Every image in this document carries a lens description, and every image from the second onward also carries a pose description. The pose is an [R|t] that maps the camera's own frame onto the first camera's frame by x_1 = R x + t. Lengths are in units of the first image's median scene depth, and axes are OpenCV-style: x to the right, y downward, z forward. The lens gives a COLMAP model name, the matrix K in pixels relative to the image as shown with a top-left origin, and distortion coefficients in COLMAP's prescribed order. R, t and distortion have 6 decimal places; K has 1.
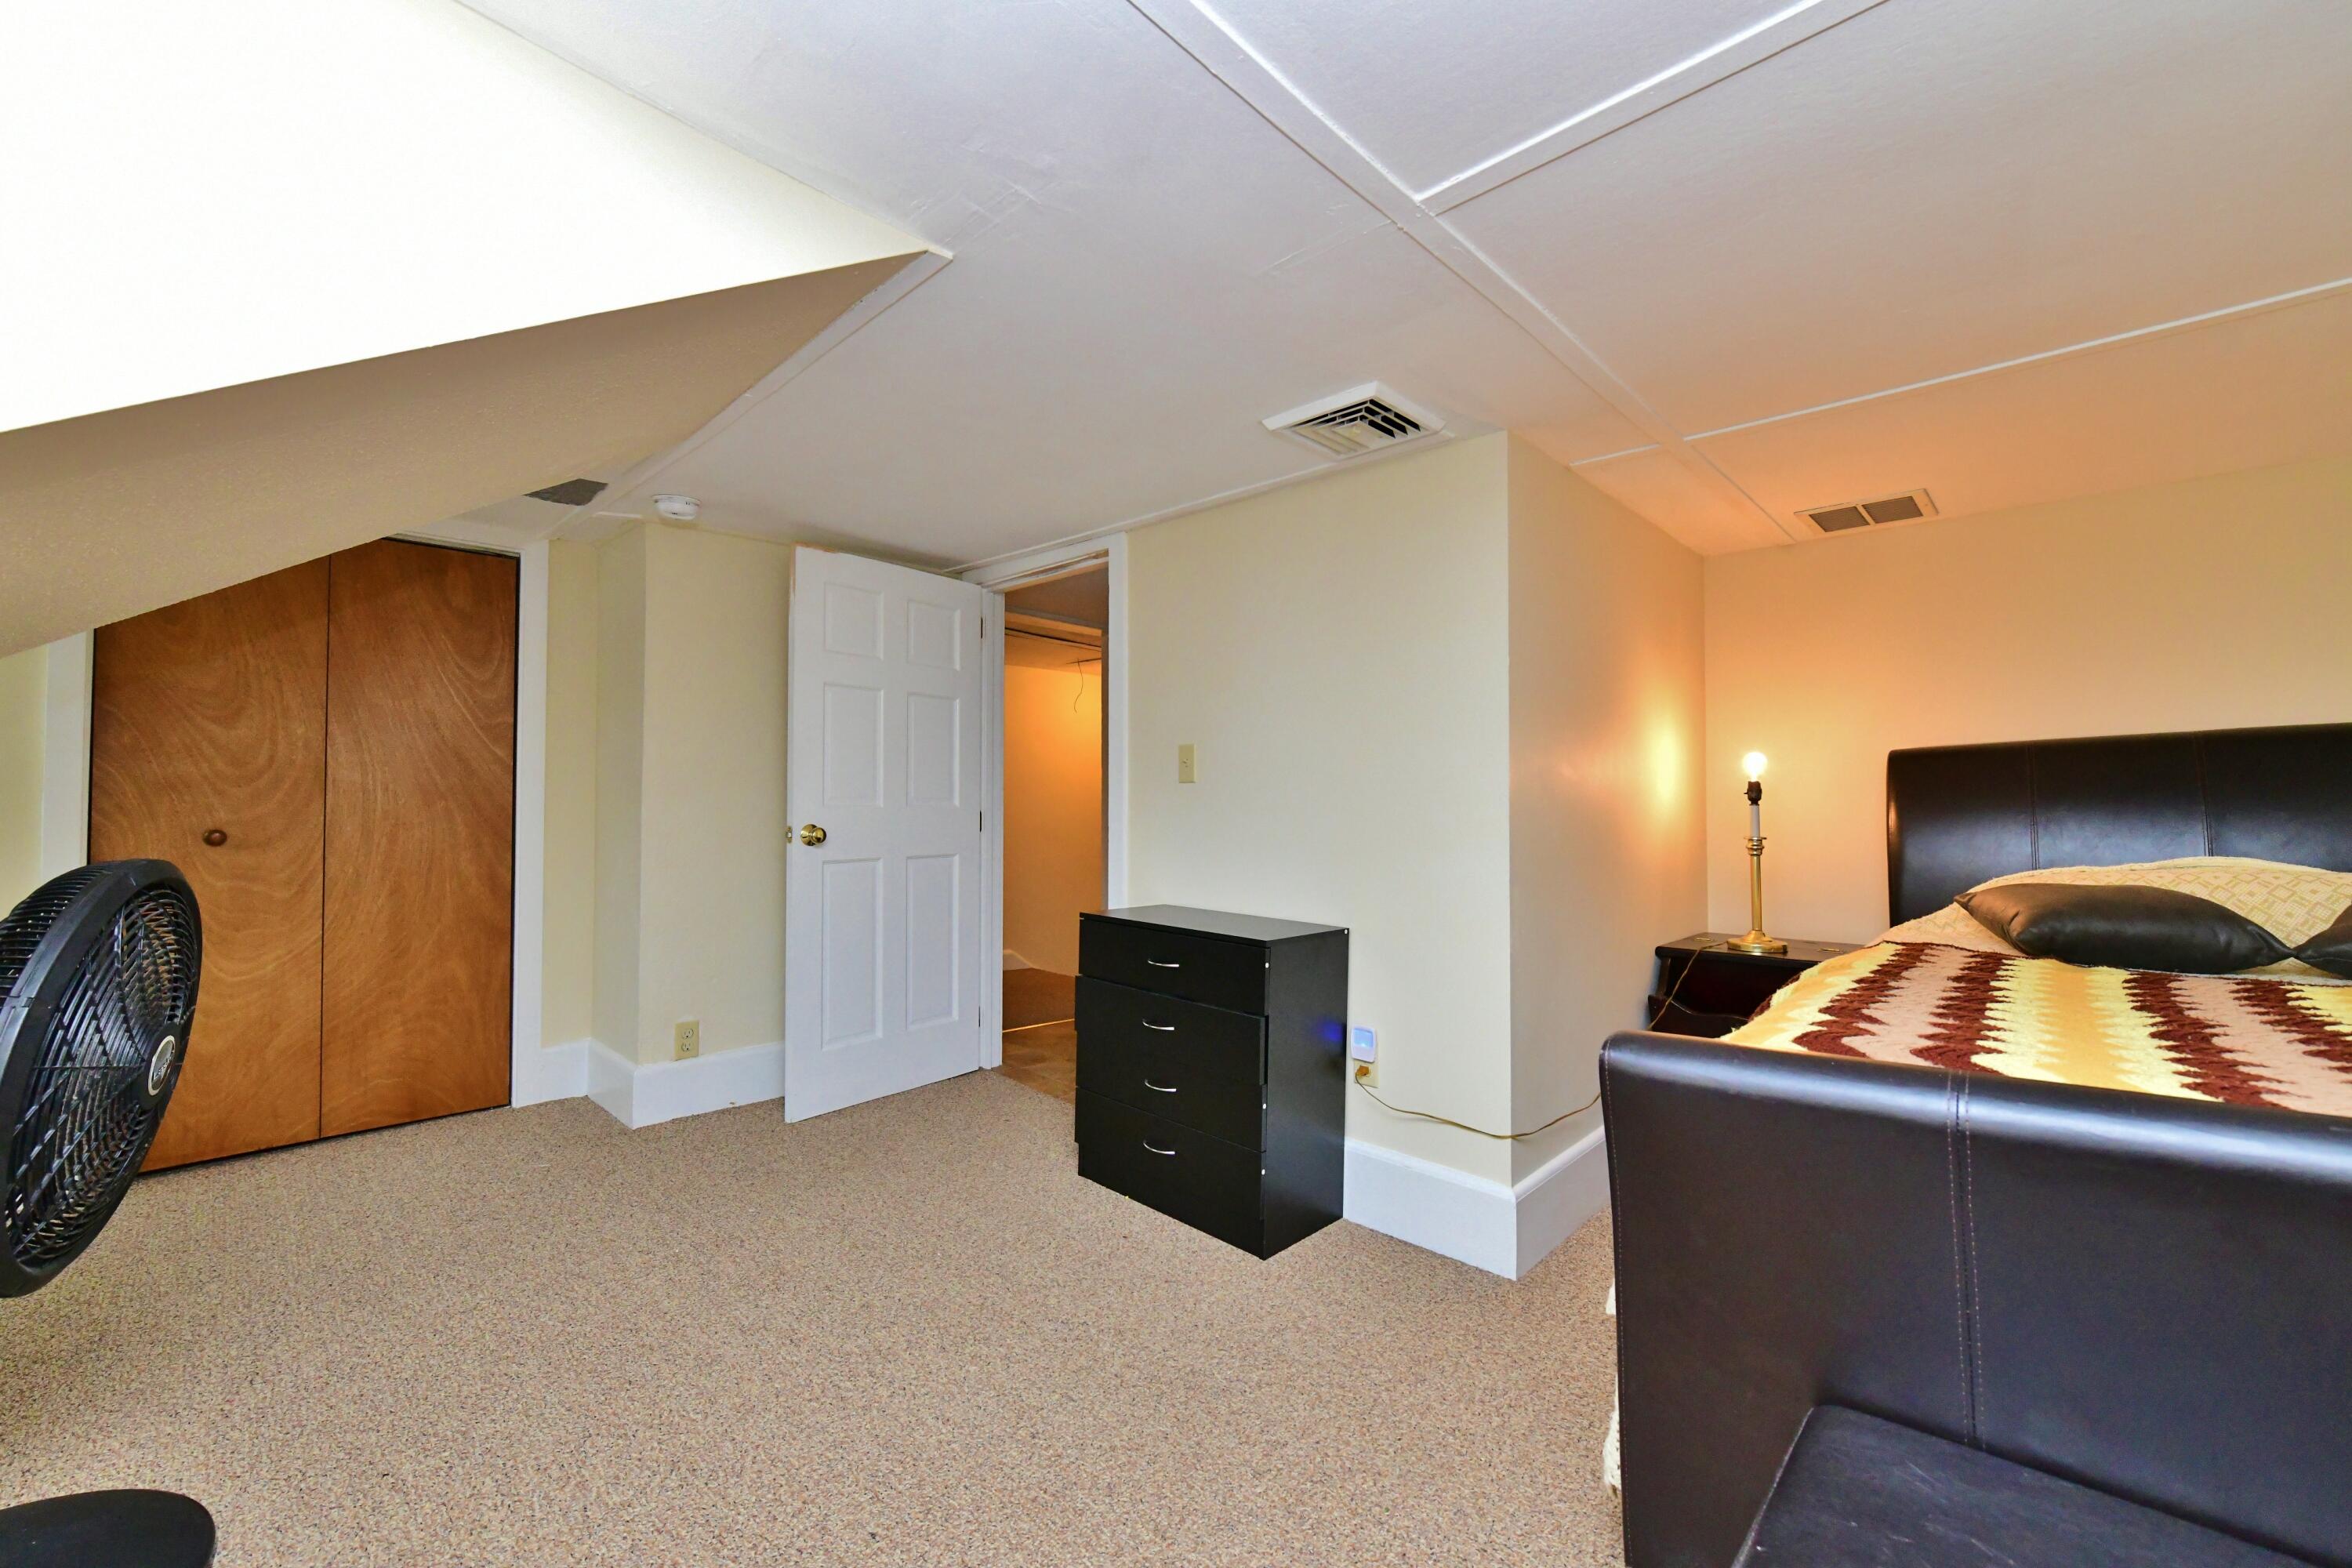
lens RADIAL K [[933.0, 0, 1176.0], [0, 933.0, 784.0], [0, 0, 1]] dist [-0.001963, -0.000306]
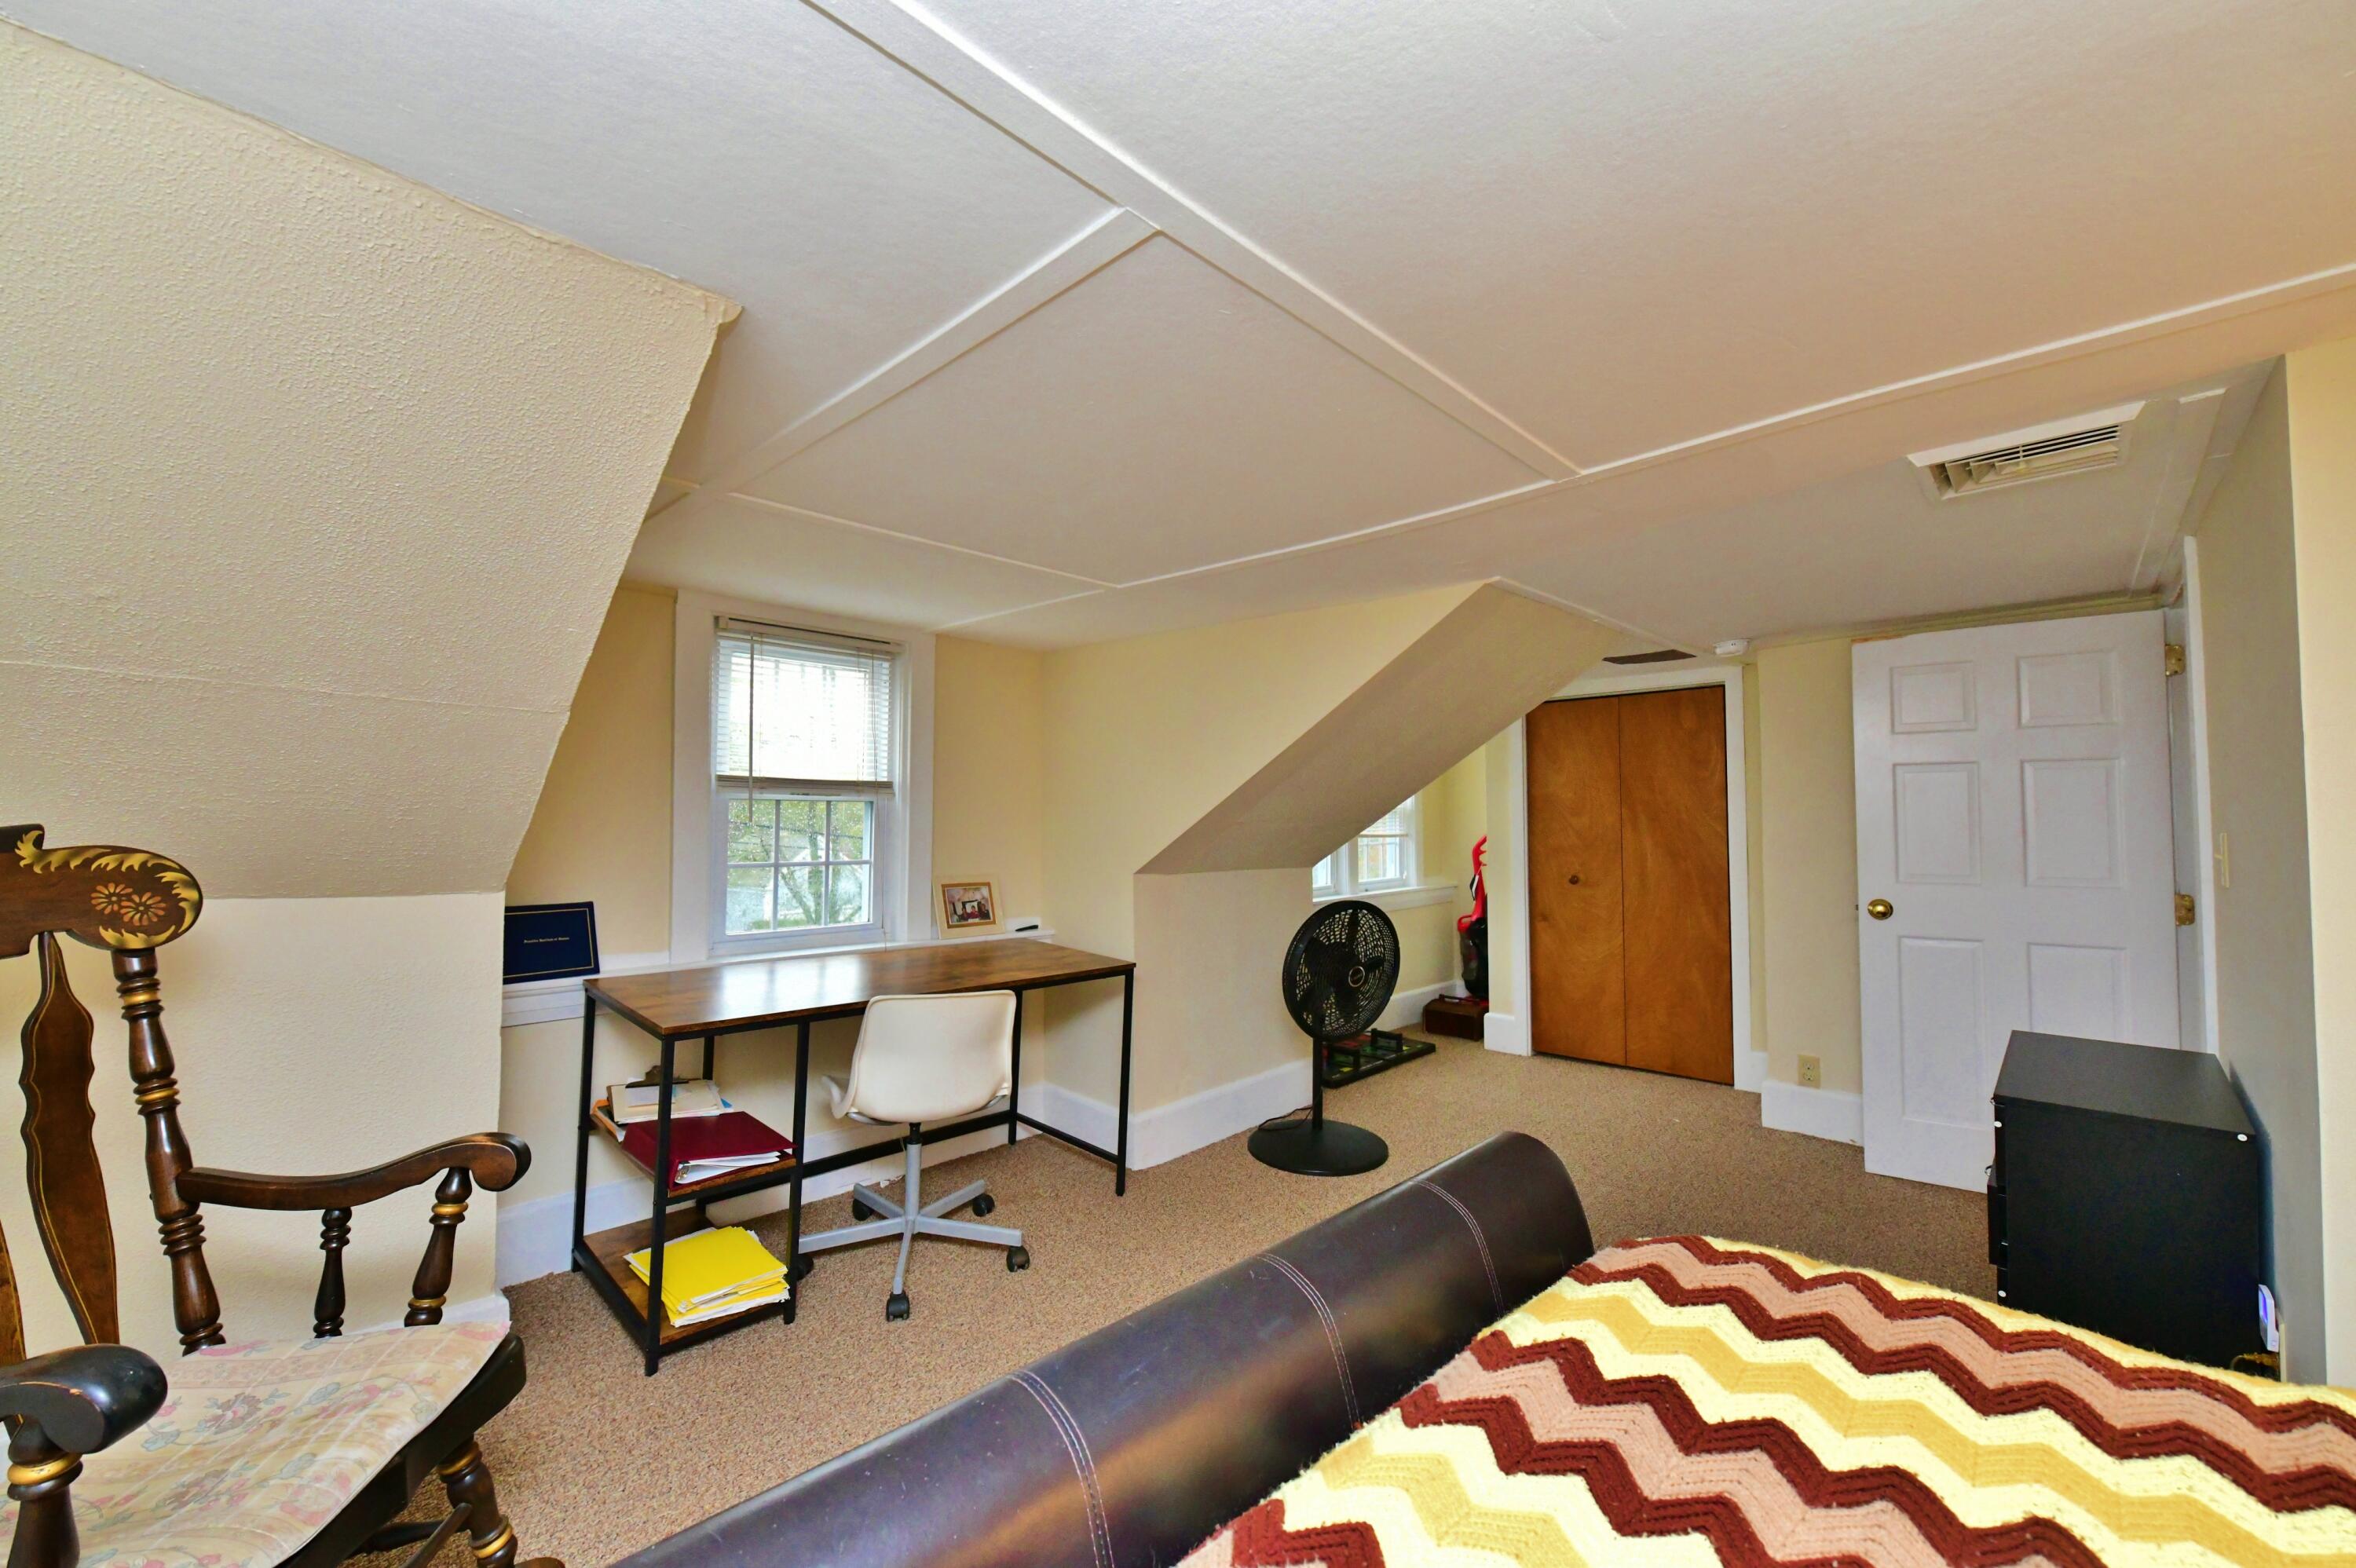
lens RADIAL K [[934.4, 0, 1178.0], [0, 934.4, 784.0], [0, 0, 1]] dist [-0.001963, -0.000306]
pose [[0.009572, -0.040348, -0.999140, 0.682996], [0.013521, 0.999099, -0.040217, -0.056560], [0.999863, -0.013124, 0.010109, 0.190618]]
